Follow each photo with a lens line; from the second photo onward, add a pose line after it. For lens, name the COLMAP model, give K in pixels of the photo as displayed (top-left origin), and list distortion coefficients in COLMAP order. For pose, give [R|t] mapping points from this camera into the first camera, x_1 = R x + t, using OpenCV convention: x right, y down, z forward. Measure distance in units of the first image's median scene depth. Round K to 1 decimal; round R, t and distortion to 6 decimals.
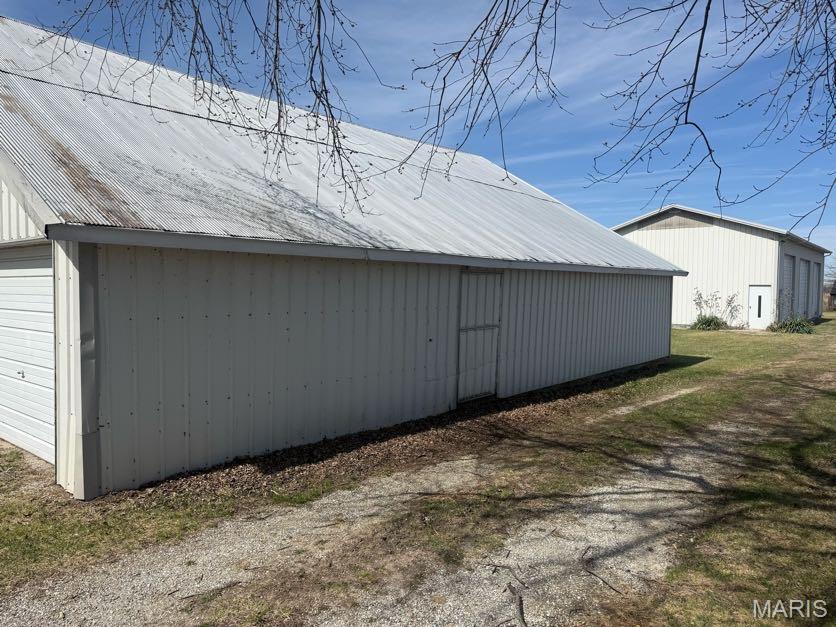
lens RADIAL K [[591.3, 0, 418.6], [0, 591.3, 307.6], [0, 0, 1]] dist [0.000441, 0.000607]
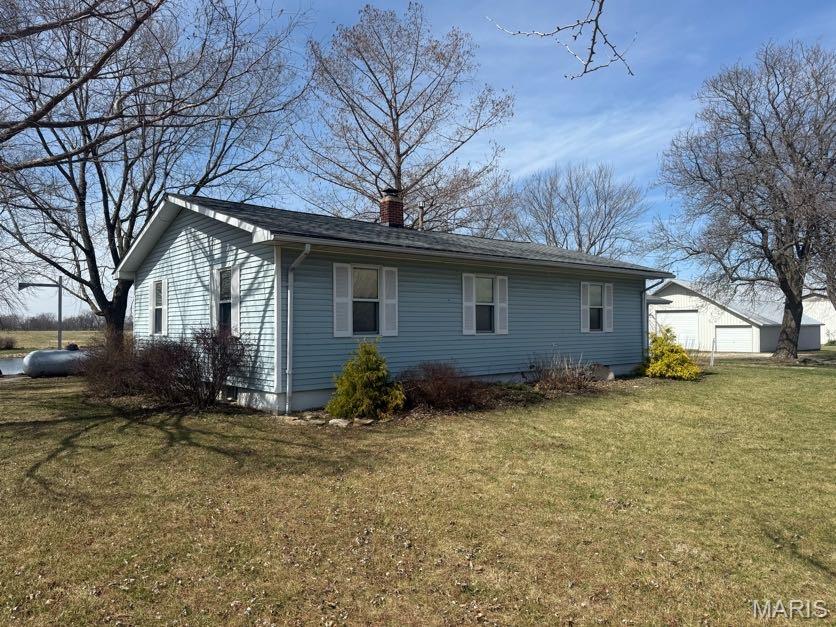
lens RADIAL K [[591.3, 0, 418.6], [0, 591.3, 307.6], [0, 0, 1]] dist [0.000441, 0.000607]
pose [[0.986888, -0.015875, -0.160623, -0.784739], [0.004786, 0.997592, -0.069191, 0.041733], [0.161335, 0.067515, 0.984588, -1.651975]]
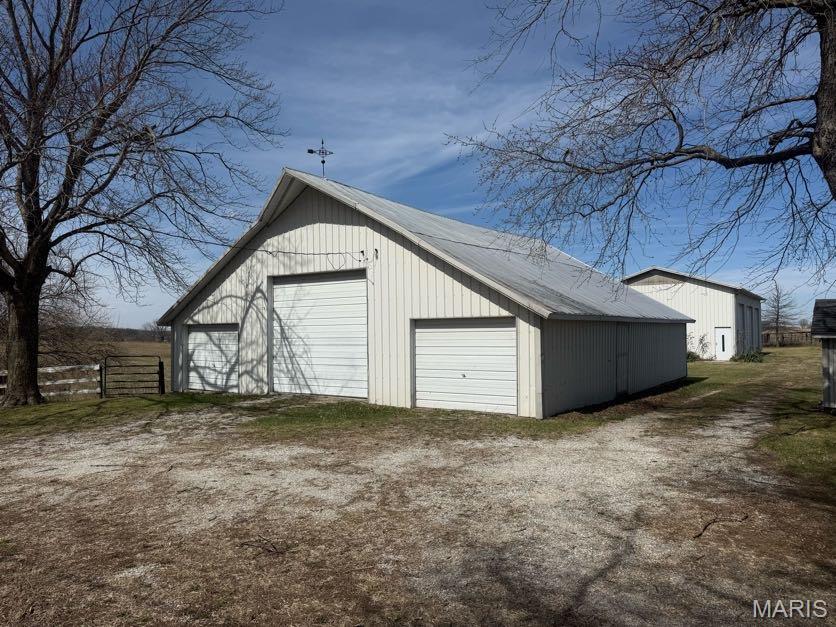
lens RADIAL K [[582.7, 0, 418.0], [0, 582.7, 313.5], [0, 0, 1]] dist [-0.000427, -0.001232]
pose [[0.995915, -0.015949, 0.088876, -0.225492], [0.021976, 0.997495, -0.067242, 0.004687], [-0.087581, 0.068921, 0.993770, -0.248696]]
